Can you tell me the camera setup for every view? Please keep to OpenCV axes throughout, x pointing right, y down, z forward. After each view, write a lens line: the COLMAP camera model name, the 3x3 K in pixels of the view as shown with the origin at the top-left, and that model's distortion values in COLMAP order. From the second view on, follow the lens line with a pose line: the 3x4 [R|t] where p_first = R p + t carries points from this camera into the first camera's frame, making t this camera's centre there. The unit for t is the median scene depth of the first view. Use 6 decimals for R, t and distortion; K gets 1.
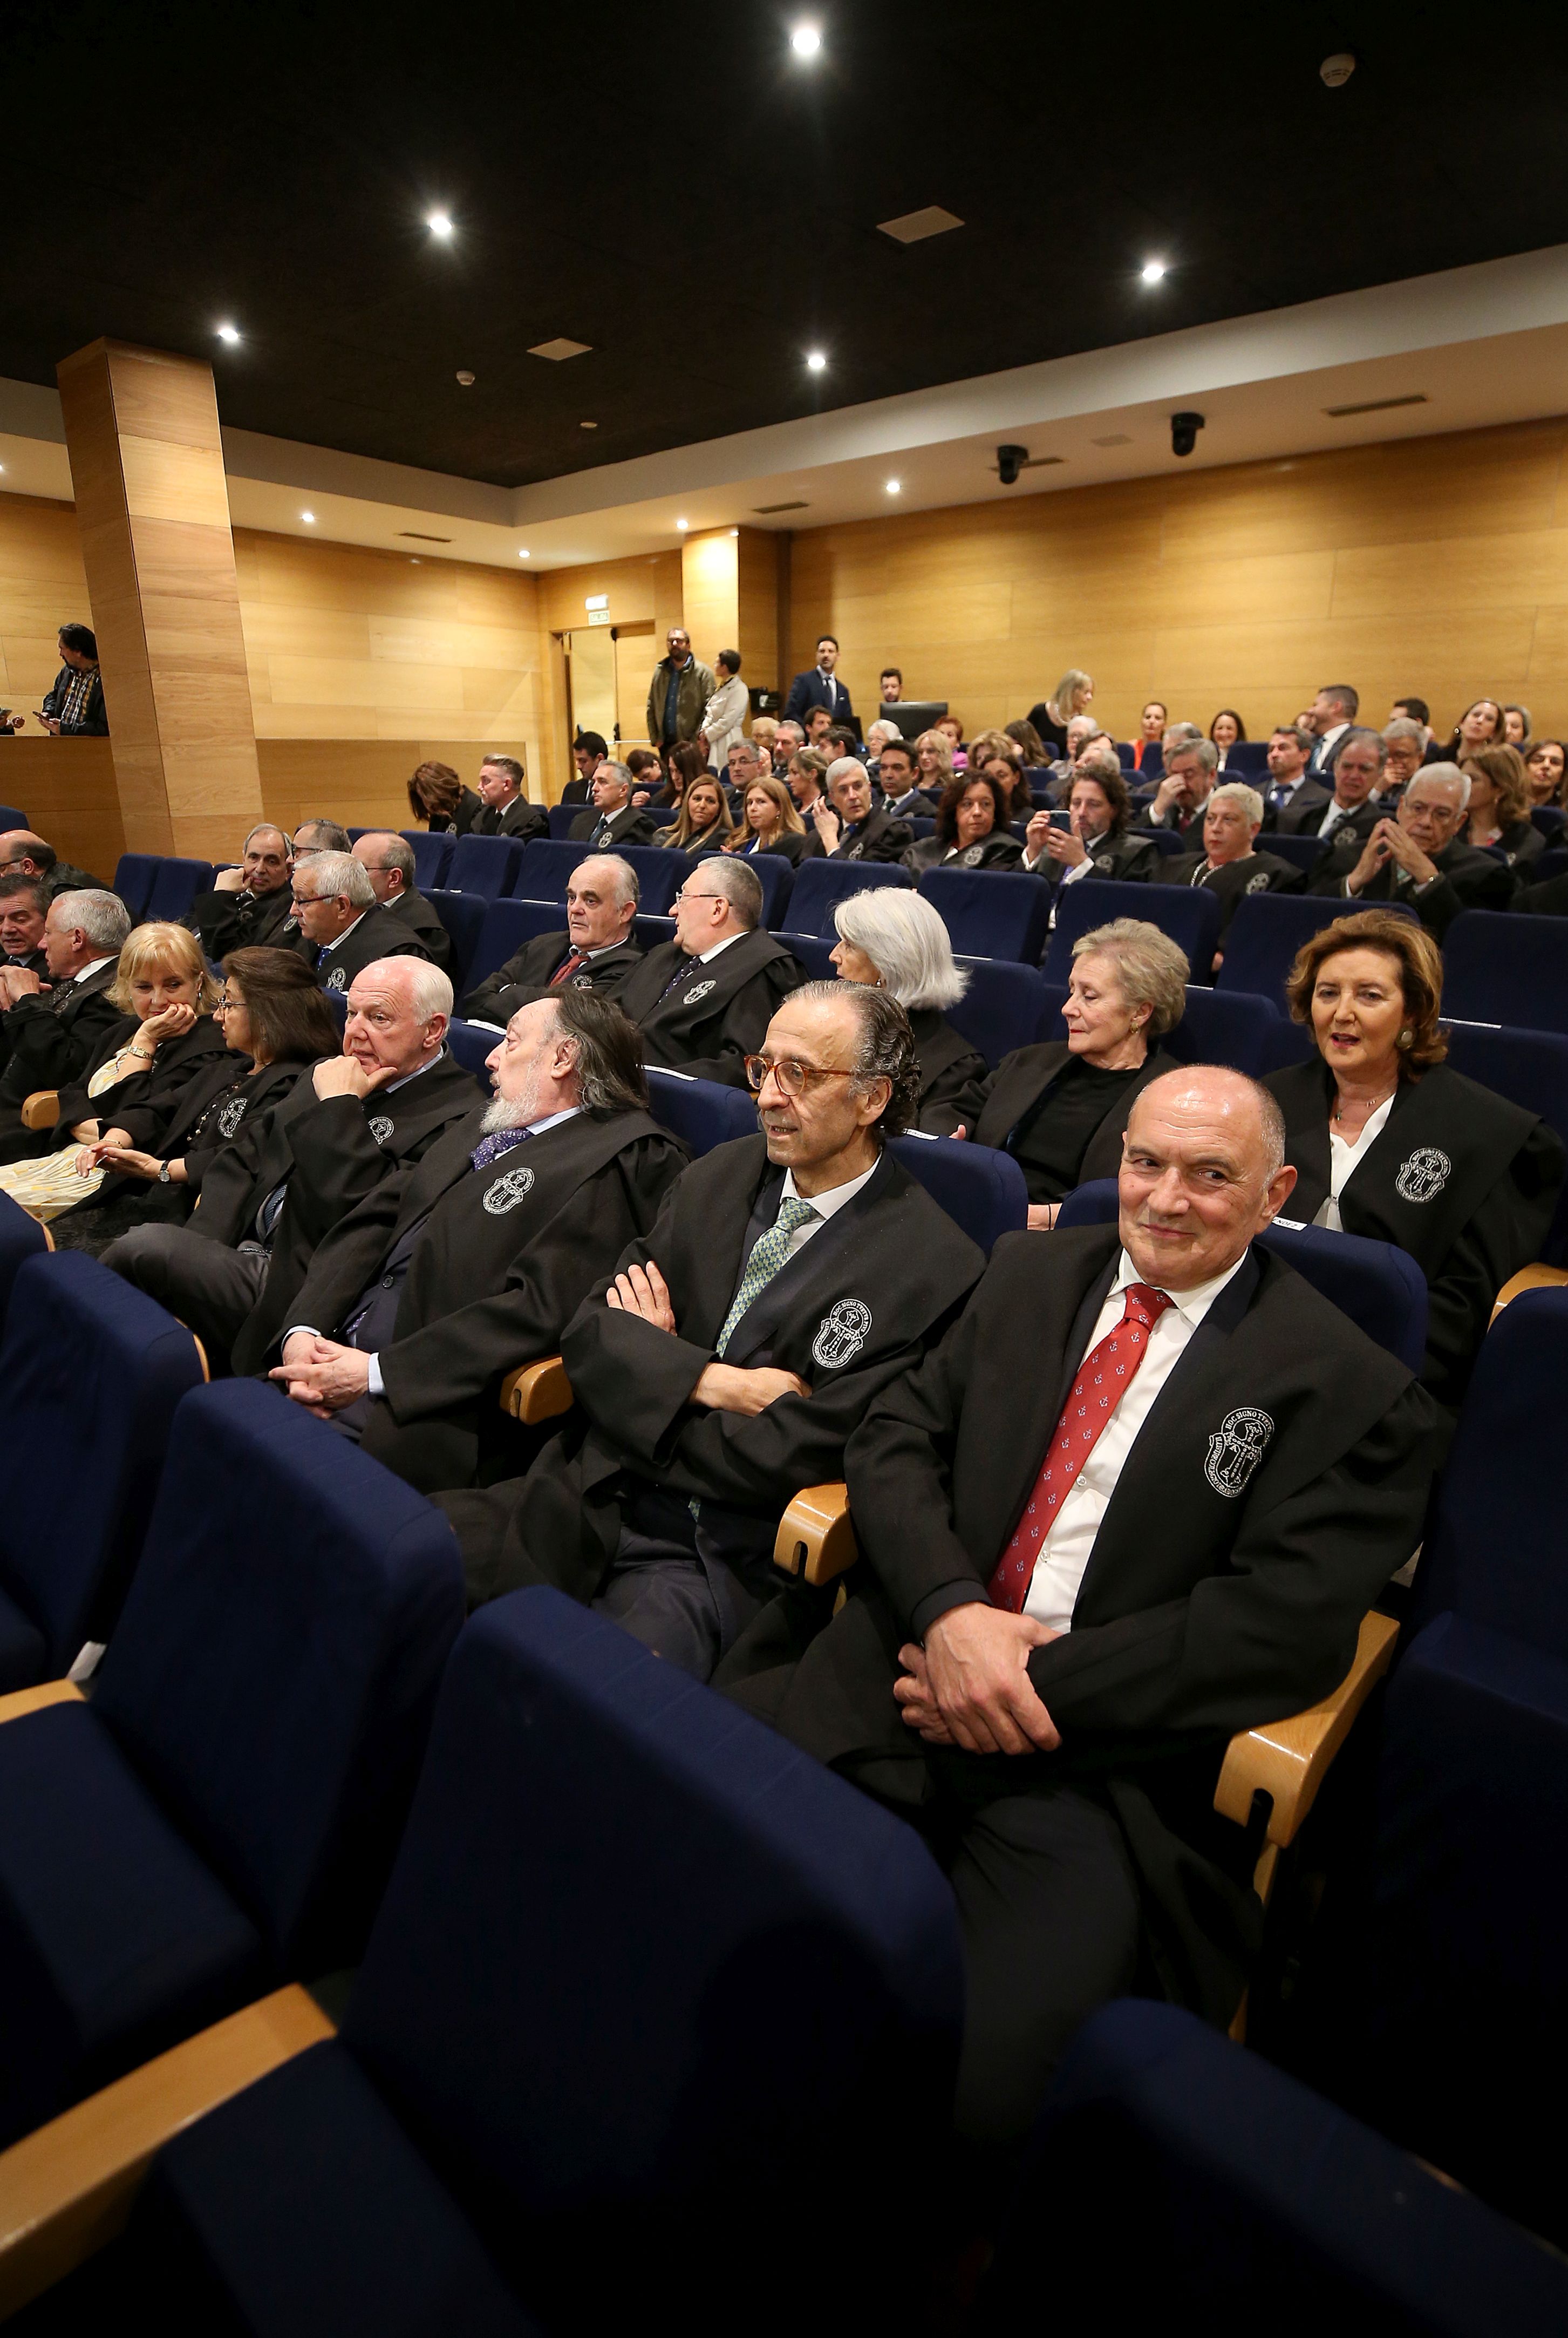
lens RADIAL K [[1124.2, 0, 795.1], [0, 1124.2, 1110.1], [0, 0, 1]] dist [-0.028165, 0.007515]
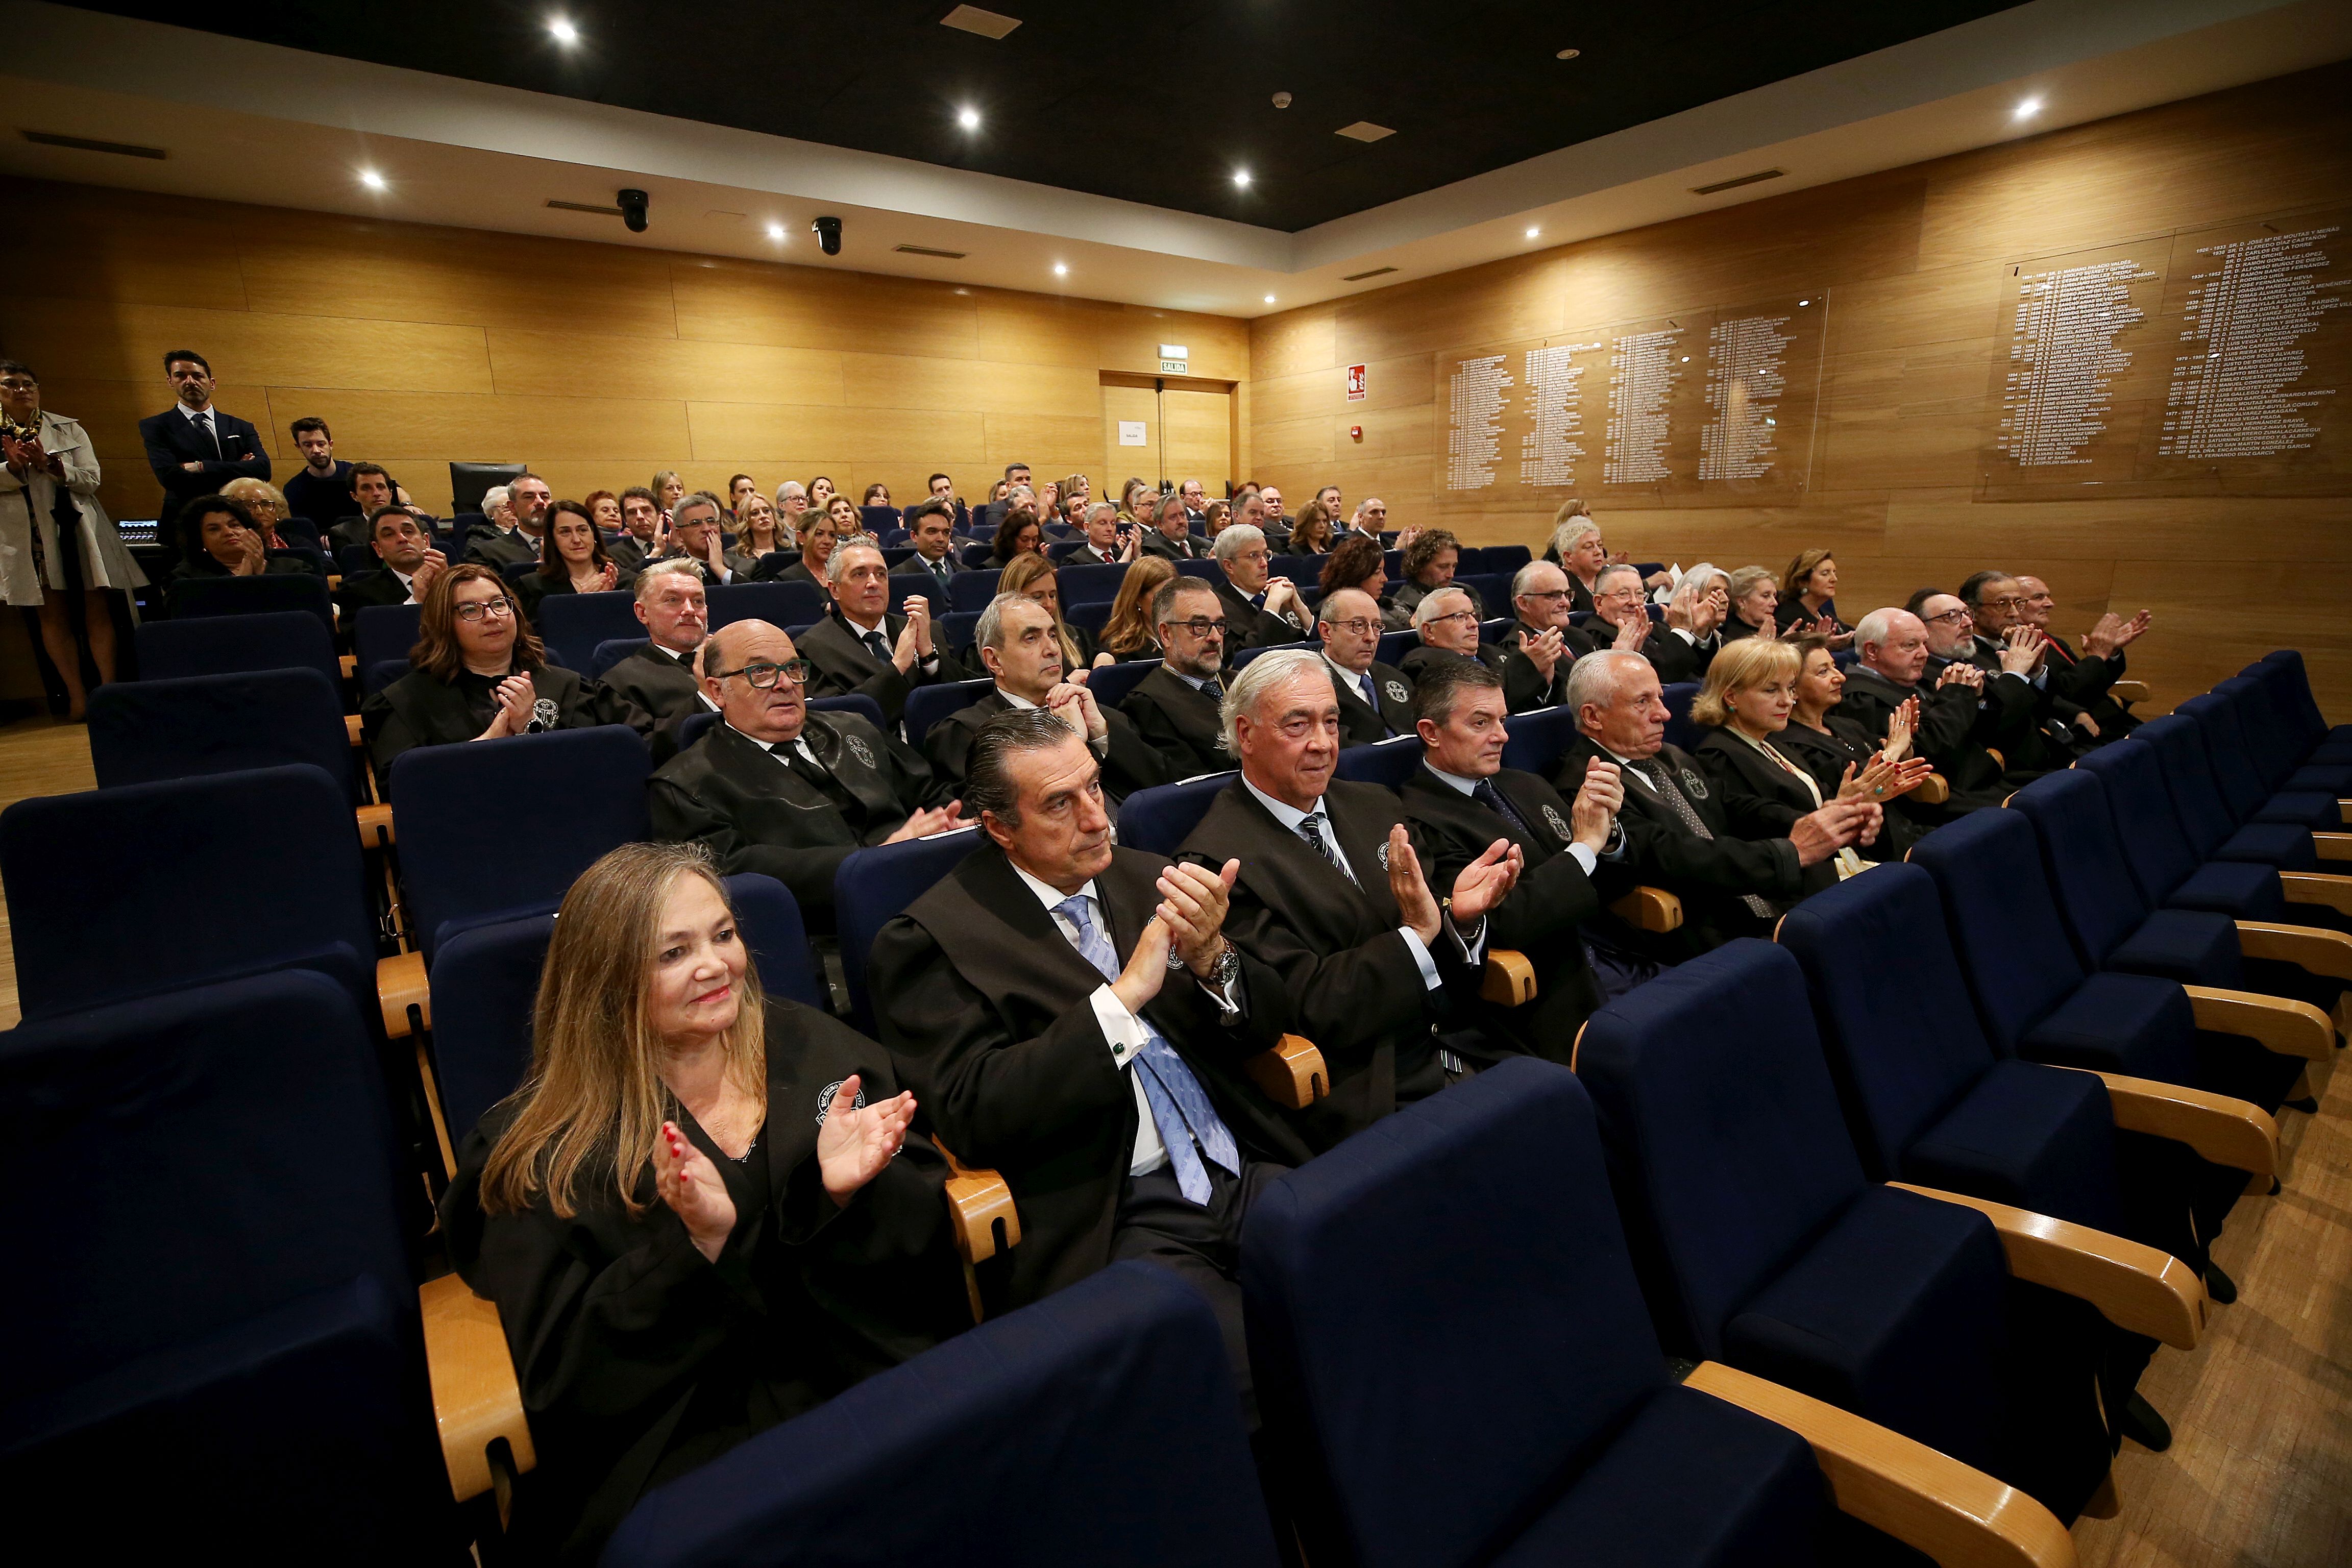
lens RADIAL K [[1070.9, 0, 1182.1], [0, 1070.9, 832.3], [0, 0, 1]] dist [-0.035744, 0.012788]
pose [[0.200909, -0.279770, 0.938810, -0.738798], [0.320755, 0.924309, 0.206806, -0.154130], [-0.925609, 0.259579, 0.275440, 0.523962]]
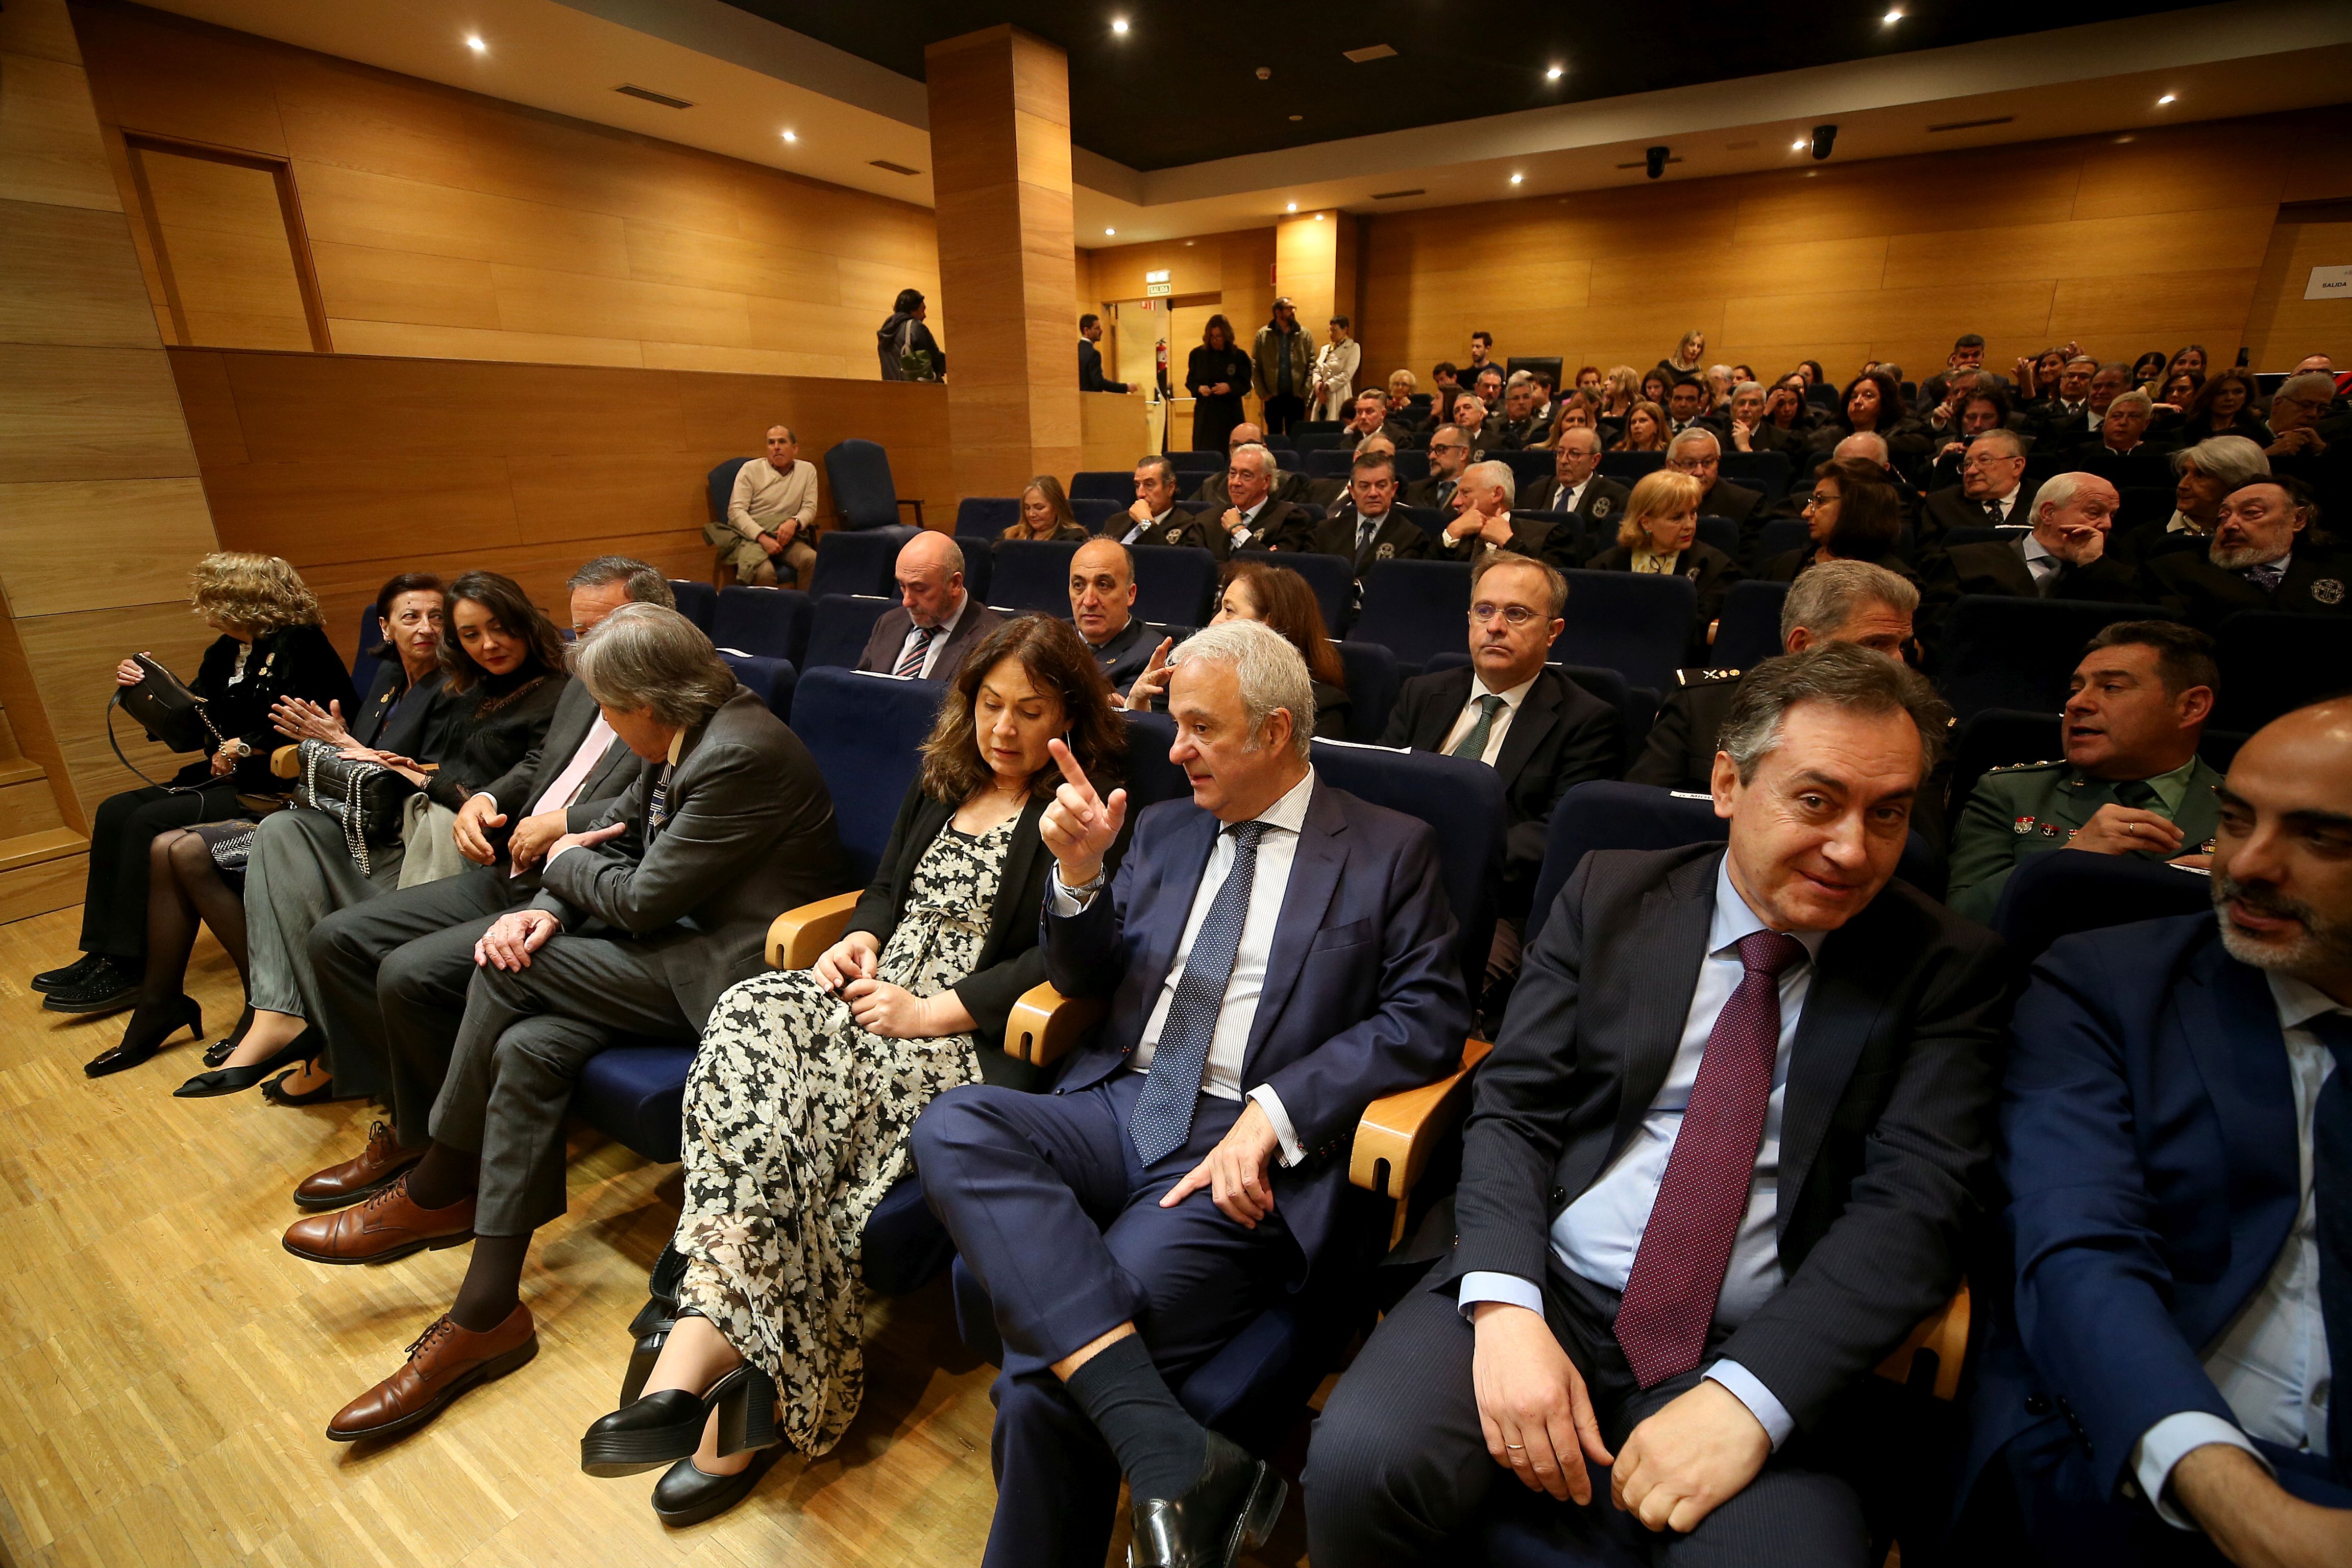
lens RADIAL K [[1064.1, 0, 1177.5], [0, 1064.1, 792.0], [0, 0, 1]] dist [-0.034557, 0.012017]
pose [[0.989186, -0.057755, 0.134813, -0.587289], [0.055836, 0.998278, 0.017970, 0.080350], [-0.135619, -0.010249, 0.990708, -0.105169]]
